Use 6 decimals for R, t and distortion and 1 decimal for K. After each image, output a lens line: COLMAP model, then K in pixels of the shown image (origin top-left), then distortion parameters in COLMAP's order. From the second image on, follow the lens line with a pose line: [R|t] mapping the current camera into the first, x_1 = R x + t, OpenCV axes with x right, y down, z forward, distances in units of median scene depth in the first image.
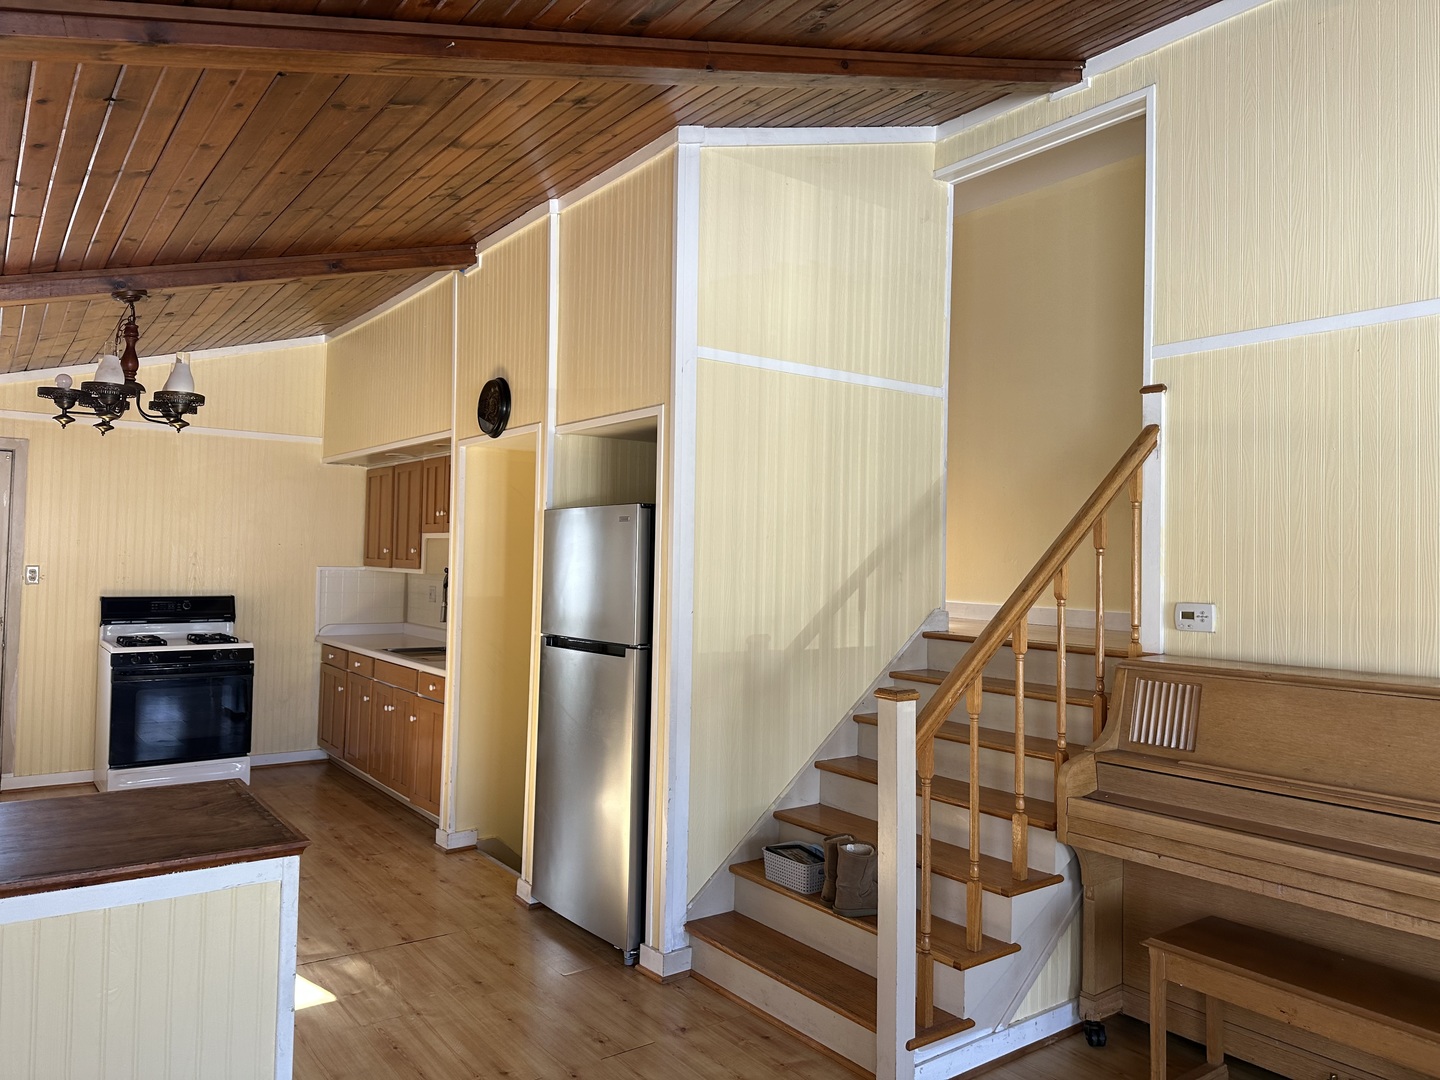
lens RADIAL K [[1009.0, 0, 726.8], [0, 1009.0, 531.7], [0, 0, 1]] dist [0.054597, -0.079839]
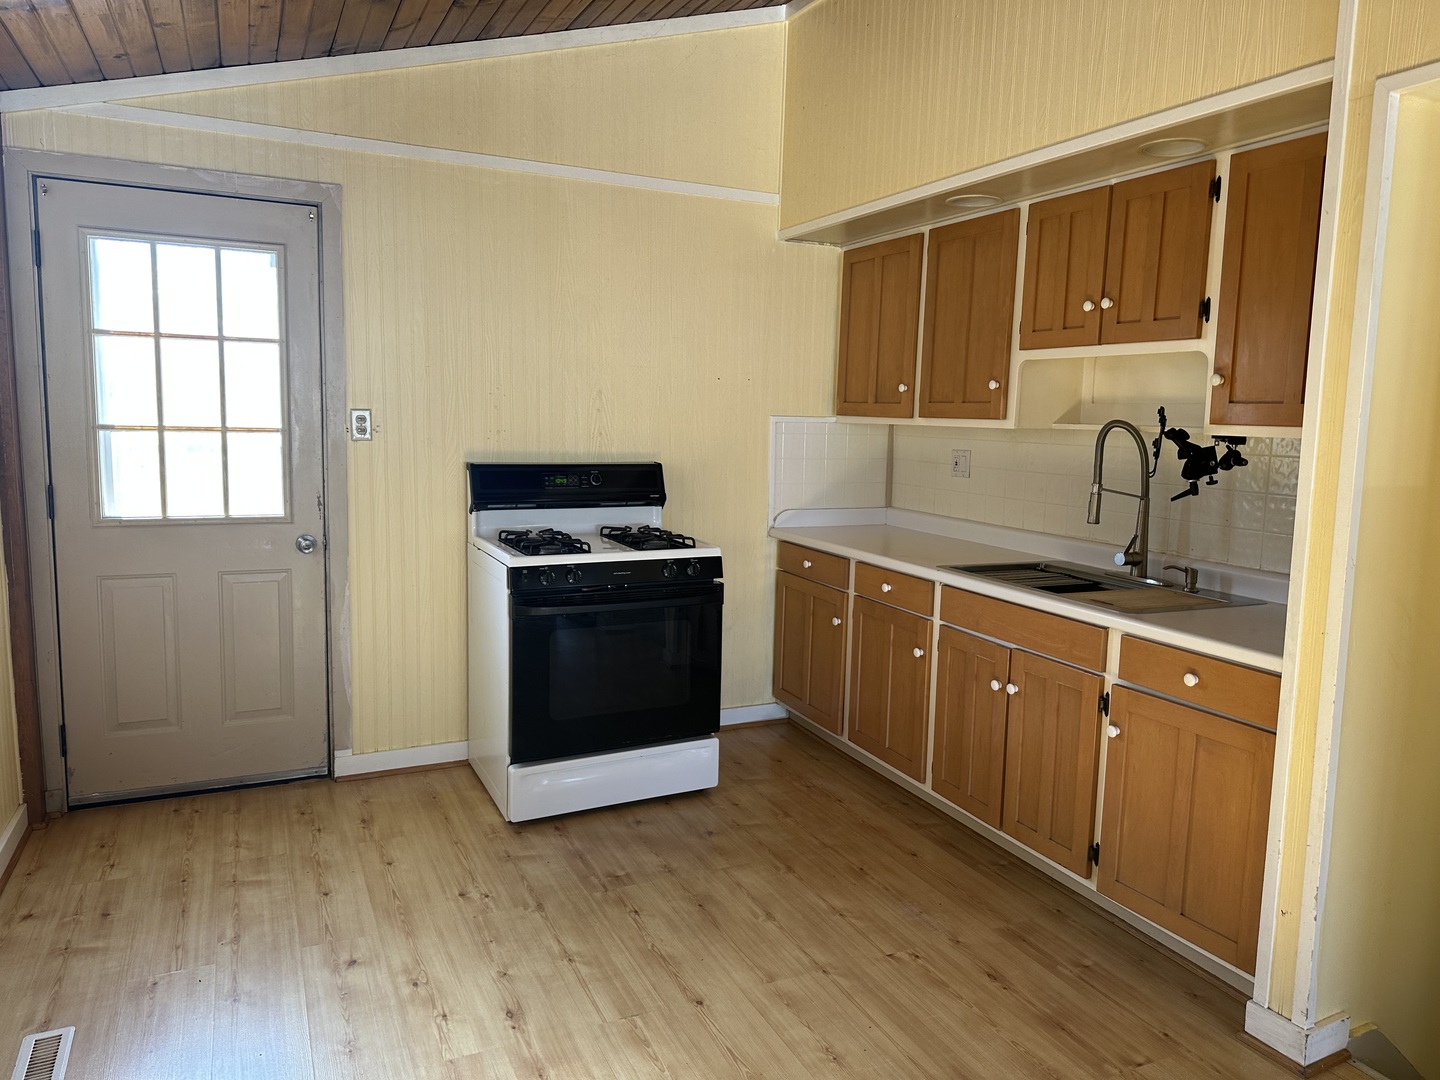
lens RADIAL K [[1009.0, 0, 726.3], [0, 1009.0, 545.2], [0, 0, 1]] dist [0.054597, -0.079839]
pose [[0.980118, 0.029803, -0.196167, -0.512106], [0.000974, 0.987921, 0.154958, 0.029088], [0.198415, -0.152068, 0.968249, 0.658796]]
